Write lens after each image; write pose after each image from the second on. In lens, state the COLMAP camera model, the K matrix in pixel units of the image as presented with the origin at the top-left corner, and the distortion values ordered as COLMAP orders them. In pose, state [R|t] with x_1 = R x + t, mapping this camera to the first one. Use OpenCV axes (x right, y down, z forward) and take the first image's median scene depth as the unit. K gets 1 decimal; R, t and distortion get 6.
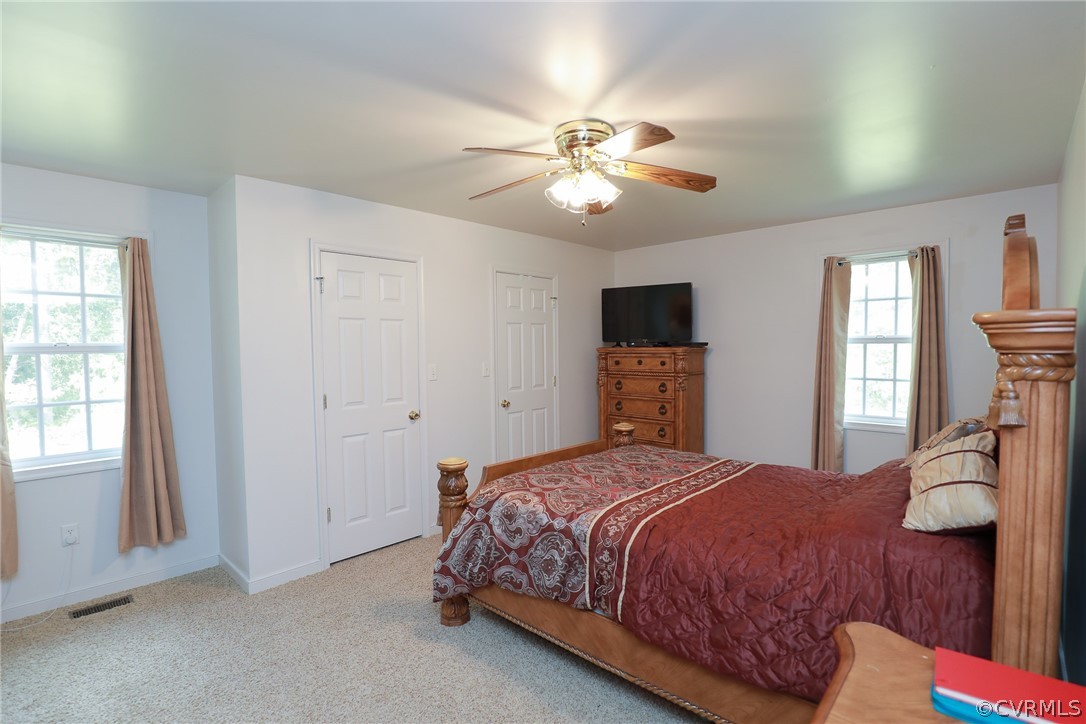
lens RADIAL K [[499.3, 0, 517.7], [0, 499.3, 363.7], [0, 0, 1]] dist [-0.037257, 0.008602]
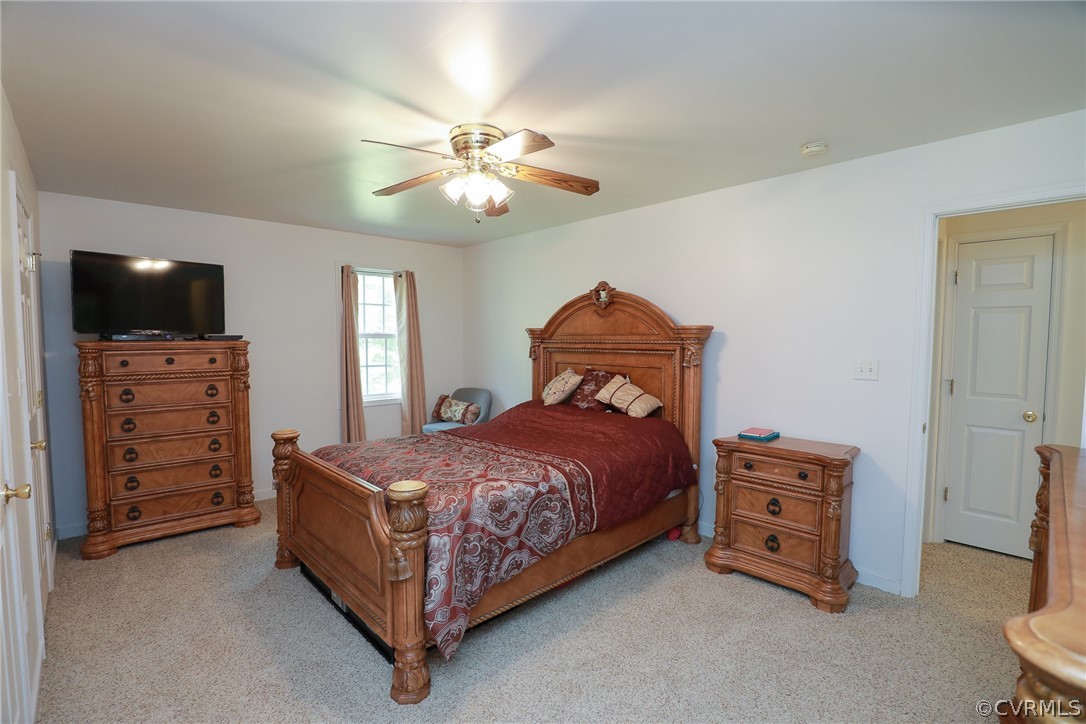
lens RADIAL K [[499.3, 0, 542.7], [0, 499.3, 365.3], [0, 0, 1]] dist [-0.037257, 0.008602]
pose [[0.049599, -0.042306, 0.997873, -0.550310], [0.037364, 0.998482, 0.040474, -0.006077], [-0.998070, 0.035277, 0.051104, 0.478786]]
